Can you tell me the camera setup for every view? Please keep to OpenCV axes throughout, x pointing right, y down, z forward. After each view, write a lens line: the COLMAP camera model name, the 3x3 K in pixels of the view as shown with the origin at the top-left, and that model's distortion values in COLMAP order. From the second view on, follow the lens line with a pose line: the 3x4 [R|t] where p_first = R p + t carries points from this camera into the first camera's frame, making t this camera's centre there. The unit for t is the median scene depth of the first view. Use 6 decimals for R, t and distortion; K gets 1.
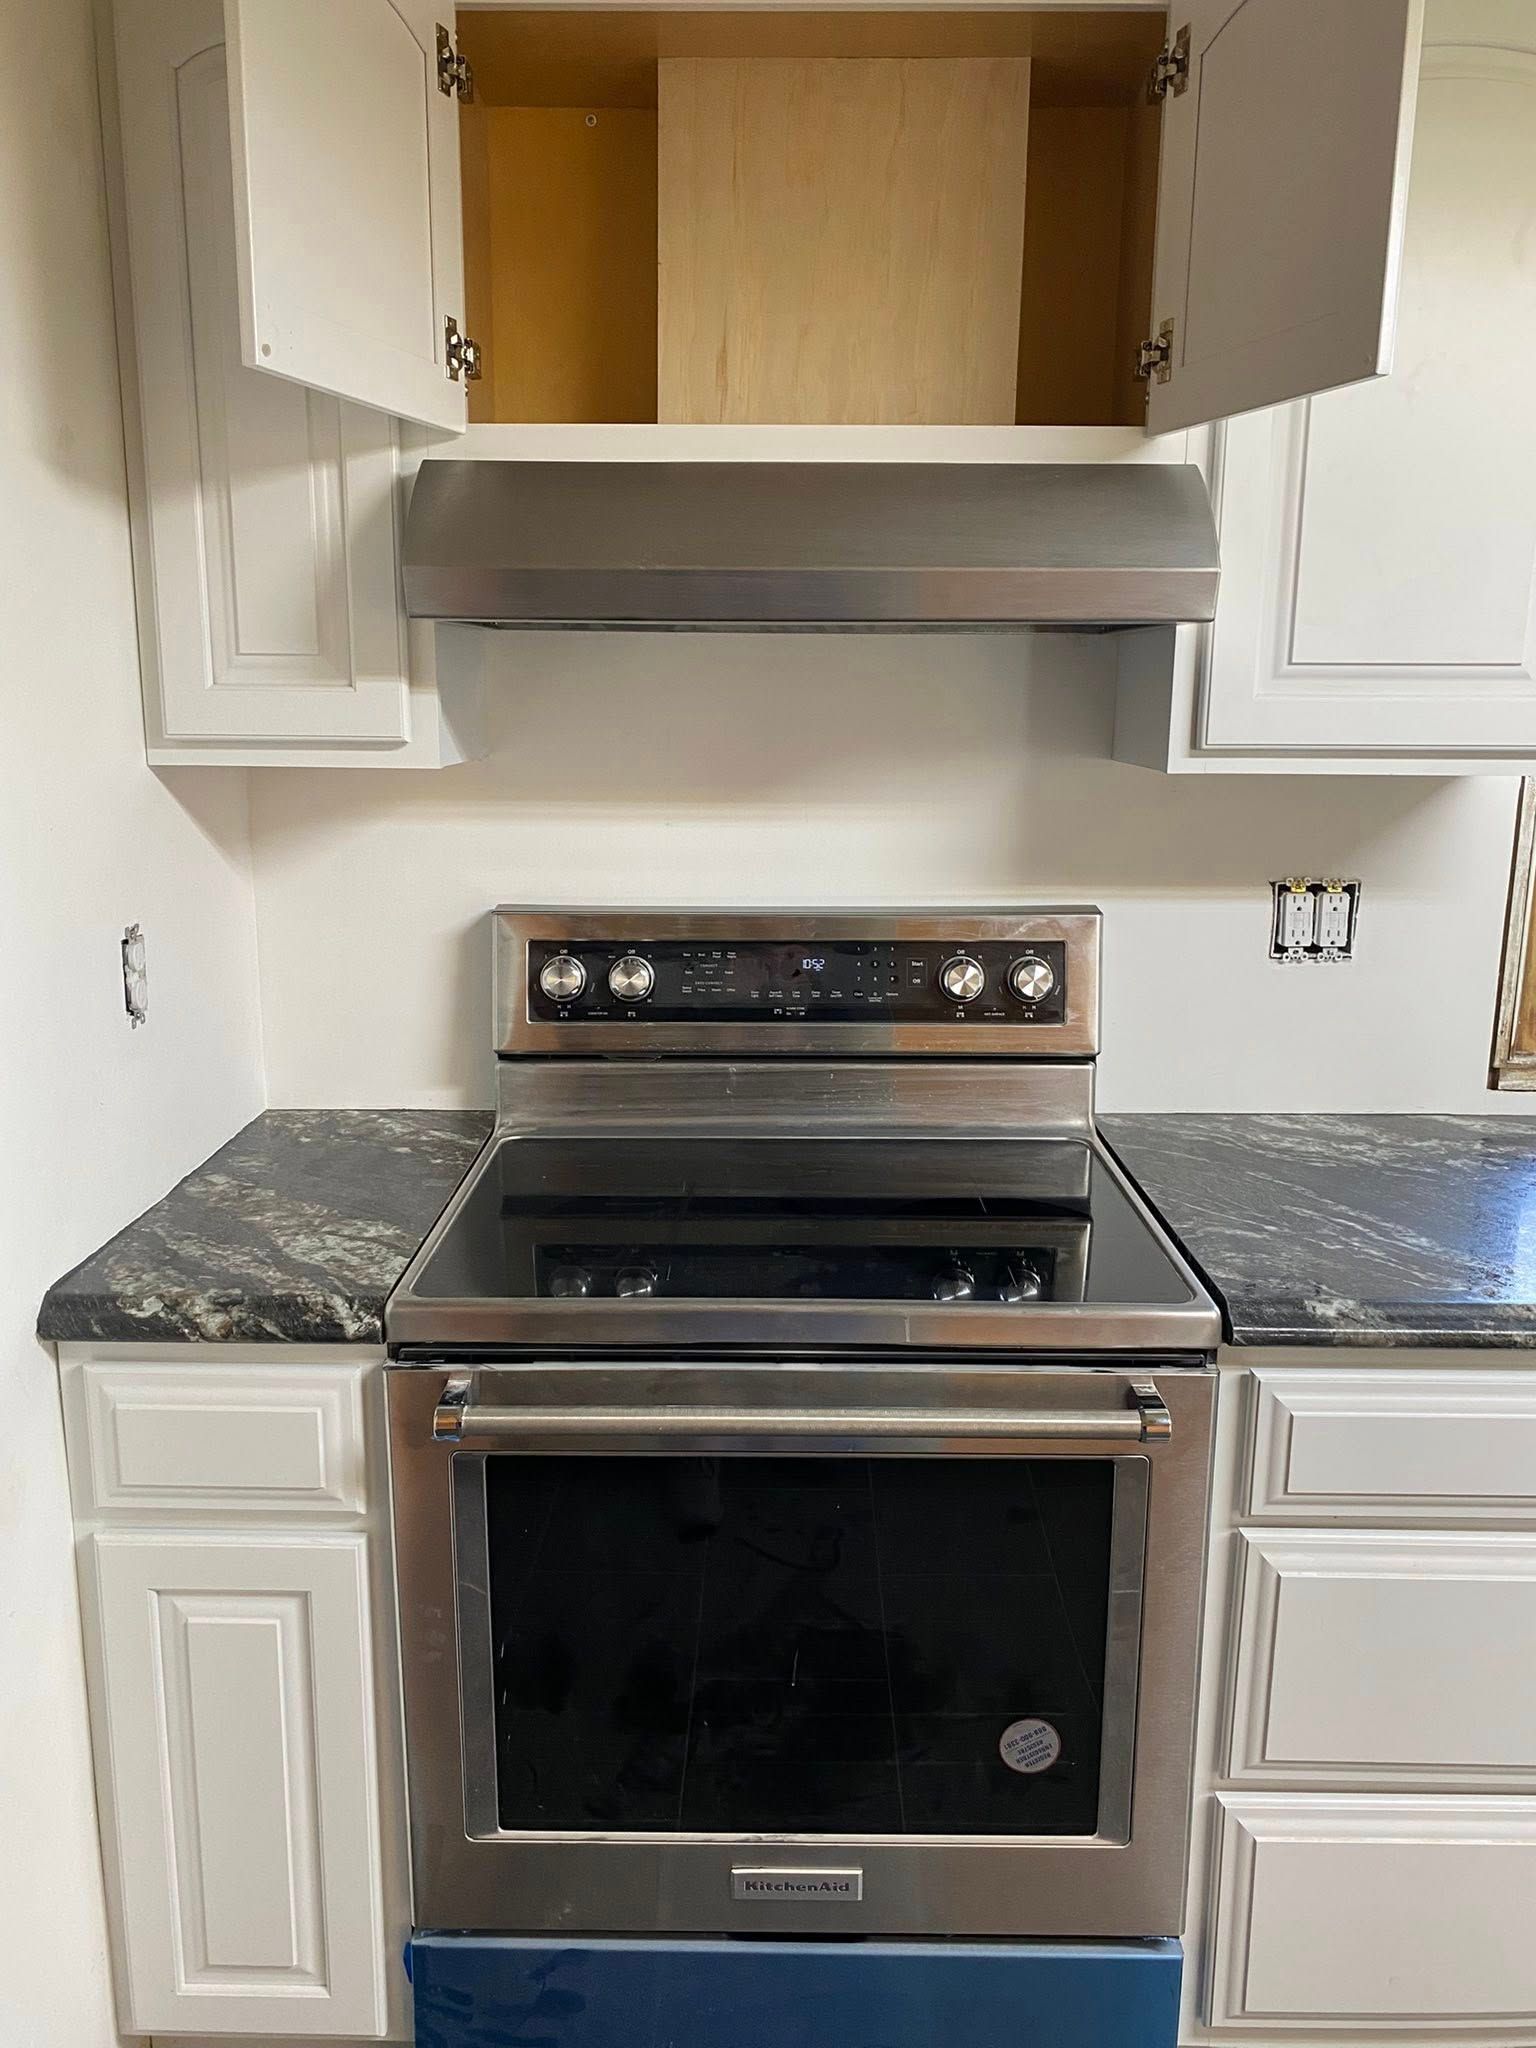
lens RADIAL K [[1581.2, 0, 779.2], [0, 1581.2, 1009.2], [0, 0, 1]] dist [0.040773, -0.056873]
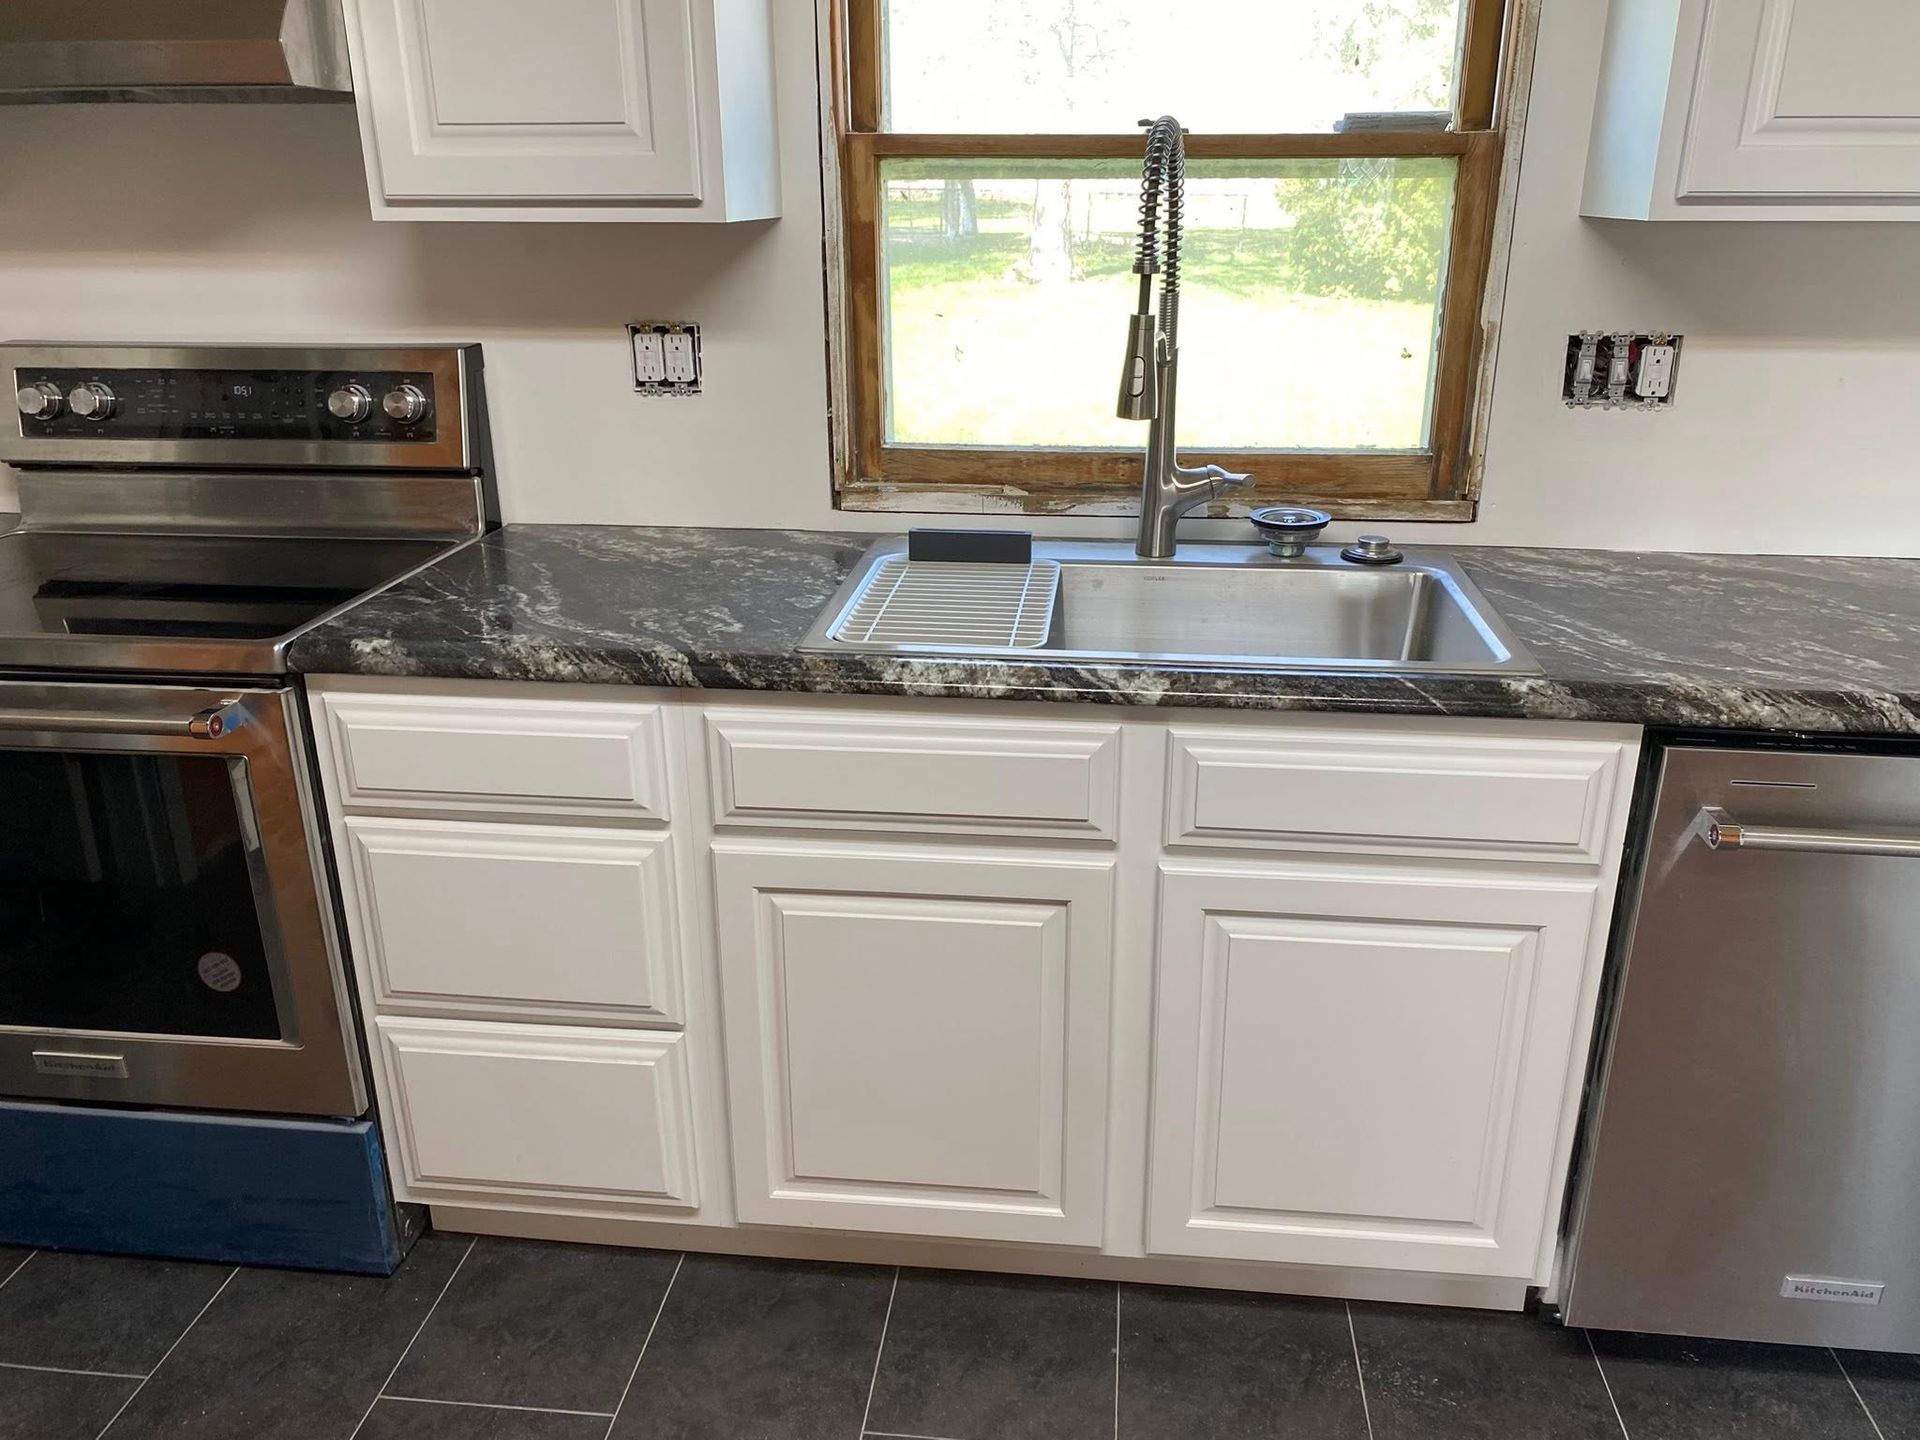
lens RADIAL K [[1482.4, 0, 997.8], [0, 1482.4, 743.7], [0, 0, 1]] dist [0.040773, -0.056873]
pose [[0.995725, 0.029157, -0.087648, 0.831171], [-0.015140, 0.987559, 0.156517, 0.060071], [0.091121, -0.154521, 0.983779, -0.134961]]
